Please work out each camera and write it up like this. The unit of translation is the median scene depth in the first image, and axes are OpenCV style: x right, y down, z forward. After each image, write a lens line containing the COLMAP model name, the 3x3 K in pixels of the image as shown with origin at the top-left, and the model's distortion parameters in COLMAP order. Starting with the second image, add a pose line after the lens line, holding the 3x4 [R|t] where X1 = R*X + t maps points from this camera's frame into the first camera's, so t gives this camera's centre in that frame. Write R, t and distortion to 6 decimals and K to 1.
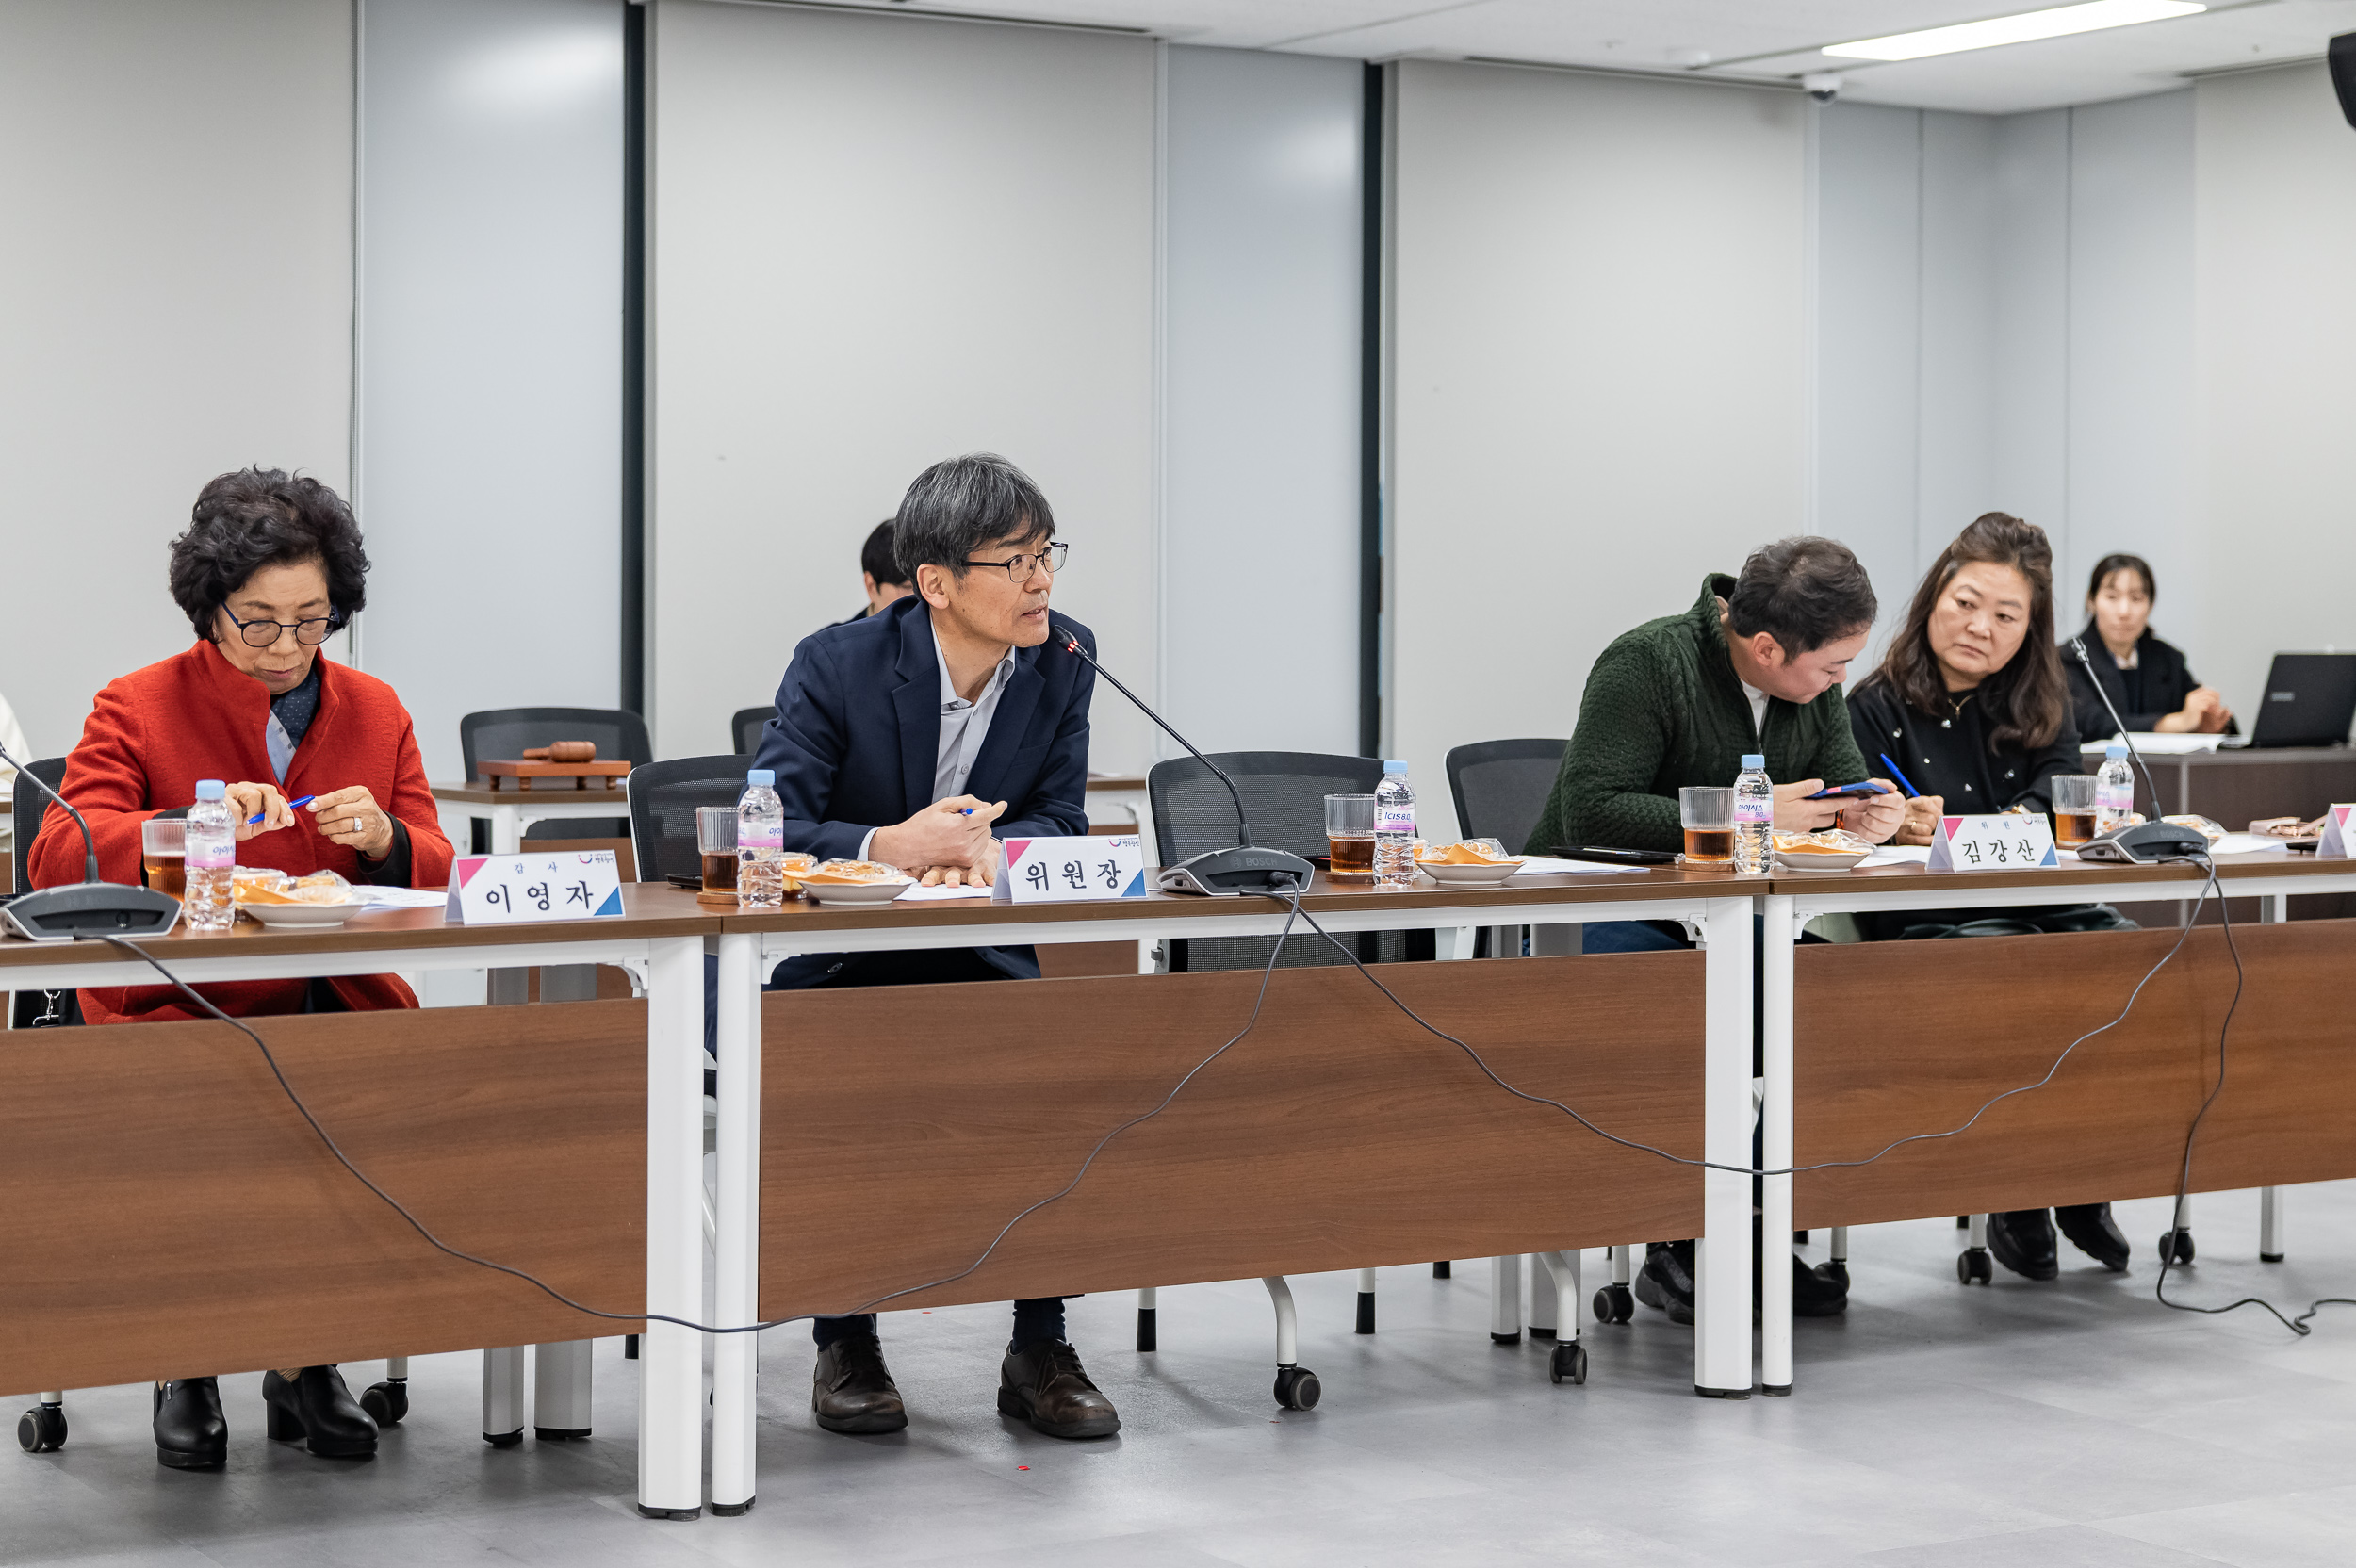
lens RADIAL K [[4129.7, 0, 1238.8], [0, 4129.7, 765.1], [0, 0, 1]] dist [0.057780, 0.000000]
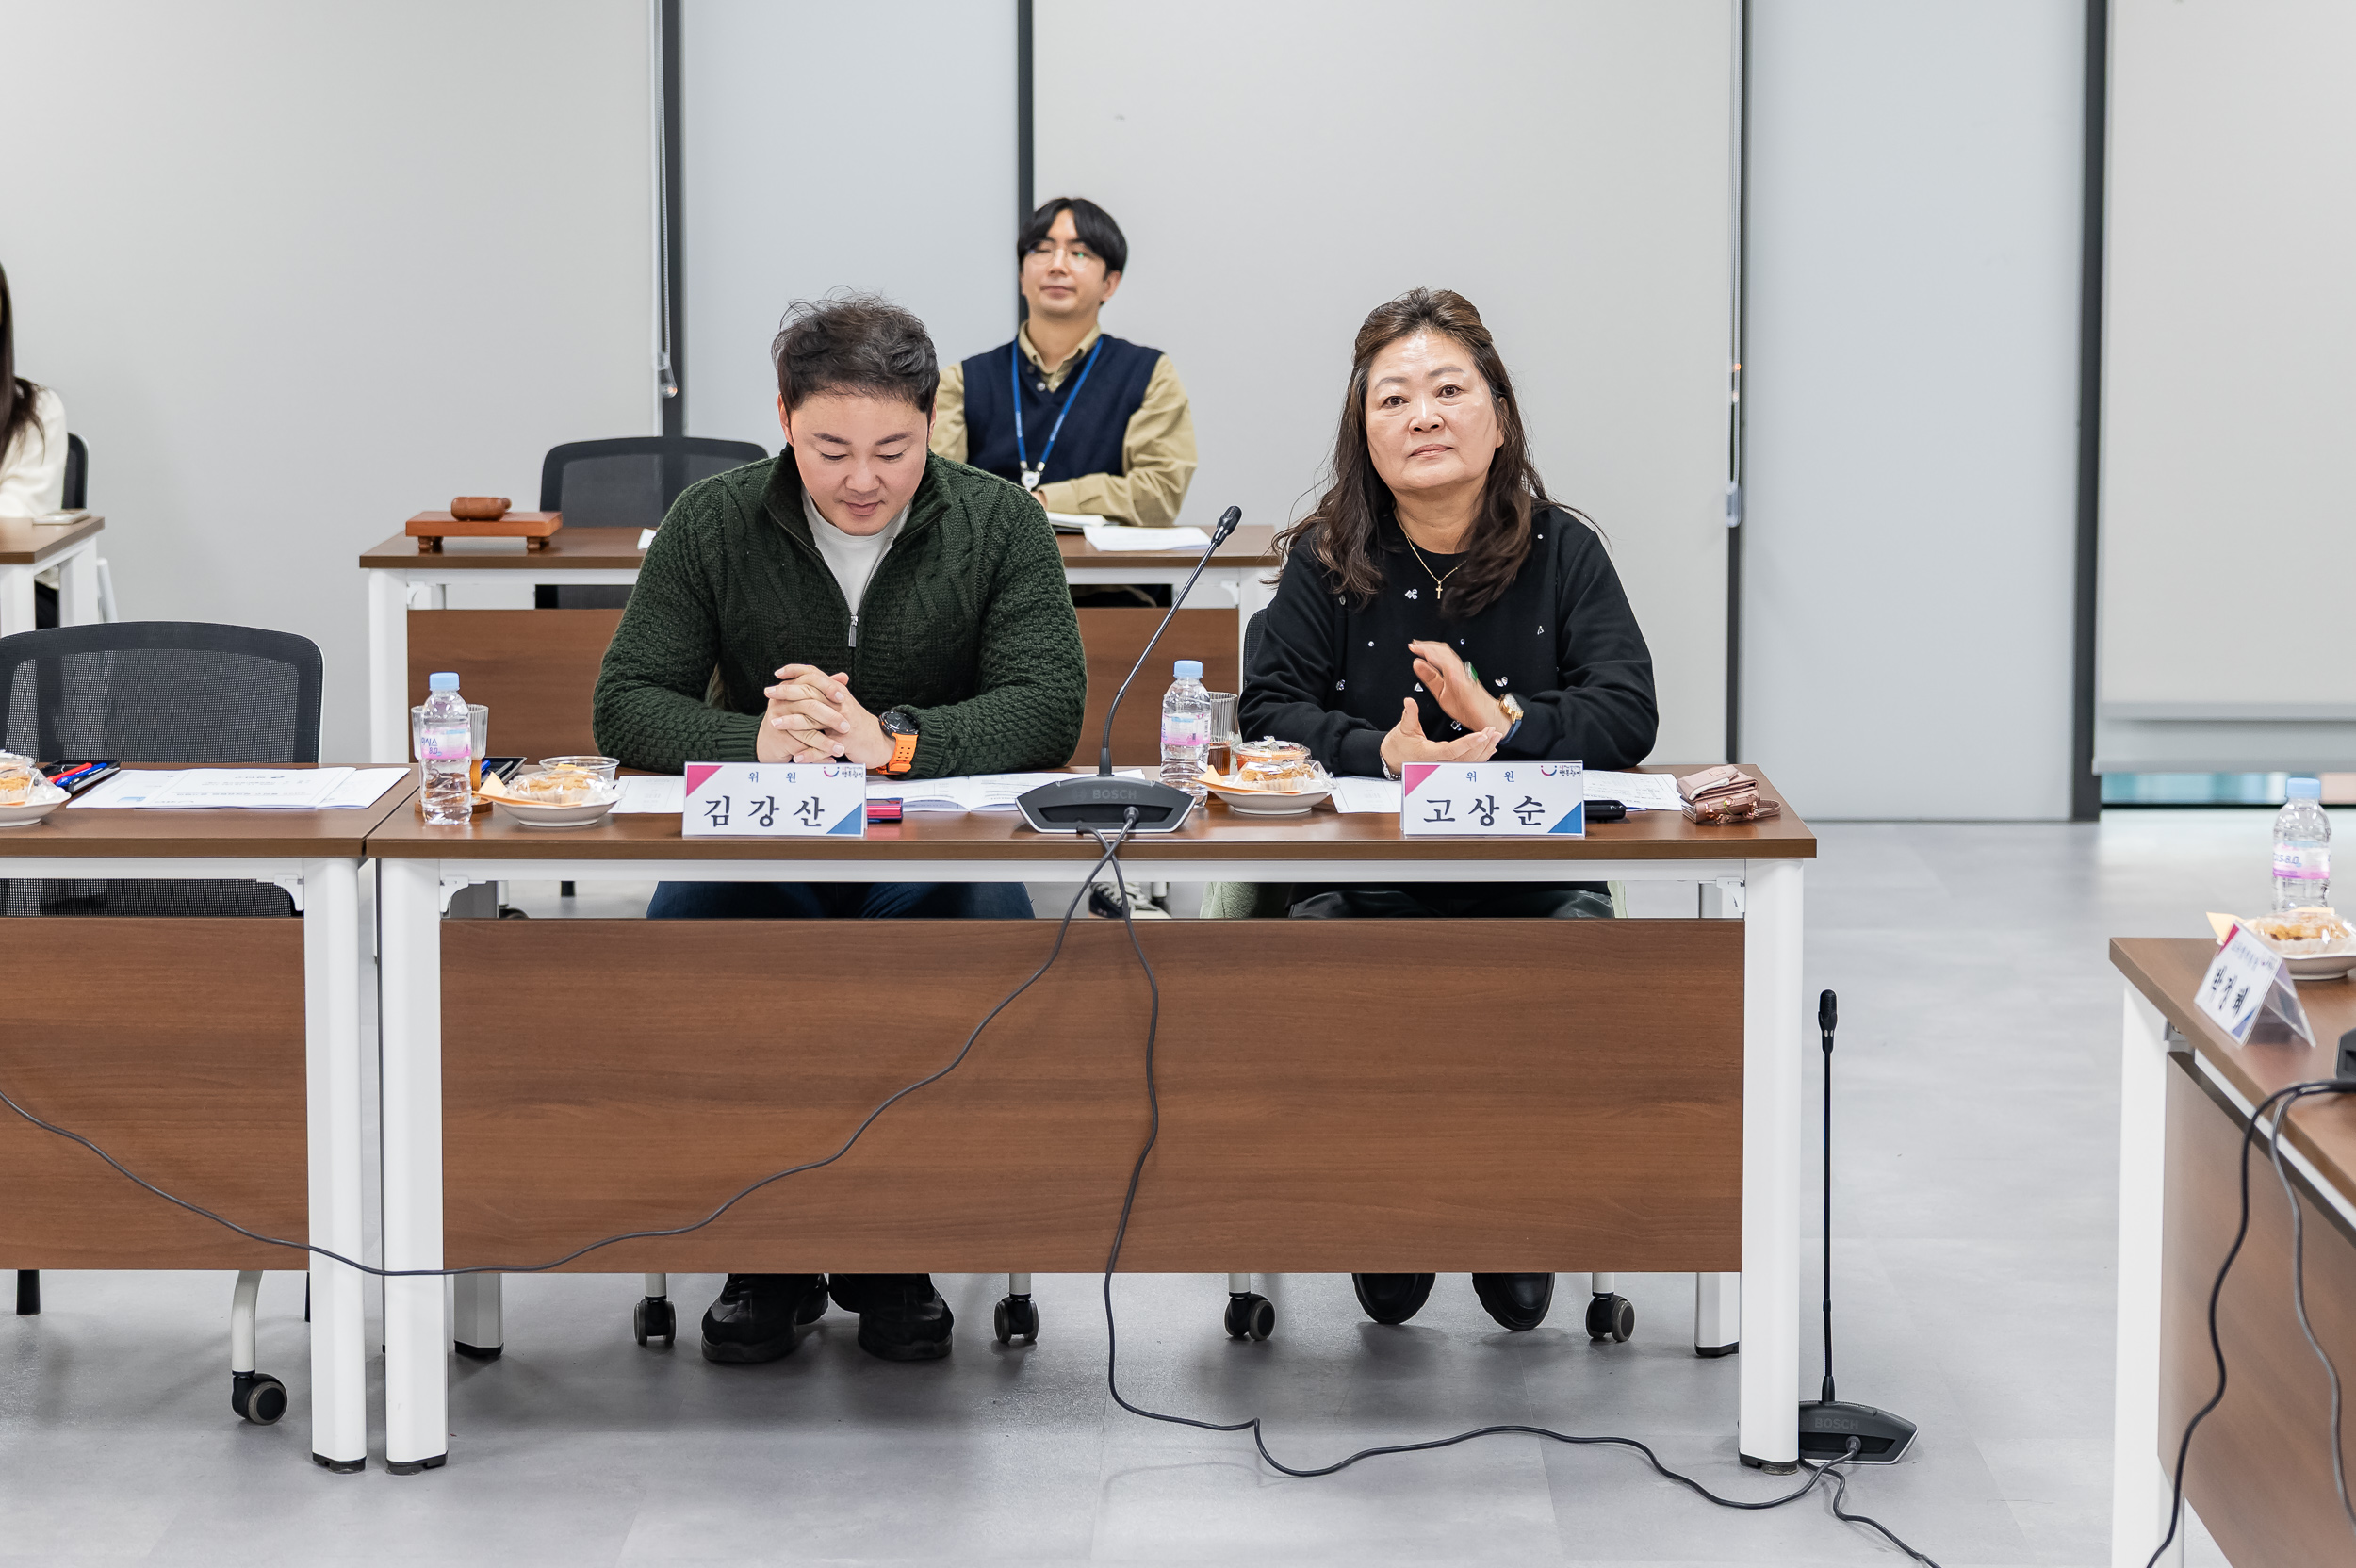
lens RADIAL K [[4129.7, 0, 1172.0], [0, 4129.7, 793.0], [0, 0, 1]] dist [0.057780, 0.000000]
pose [[0.835381, 0.031480, -0.548770, 0.671858], [-0.013941, 0.999251, 0.036100, -0.012039], [0.549495, -0.022506, 0.835194, 0.388262]]
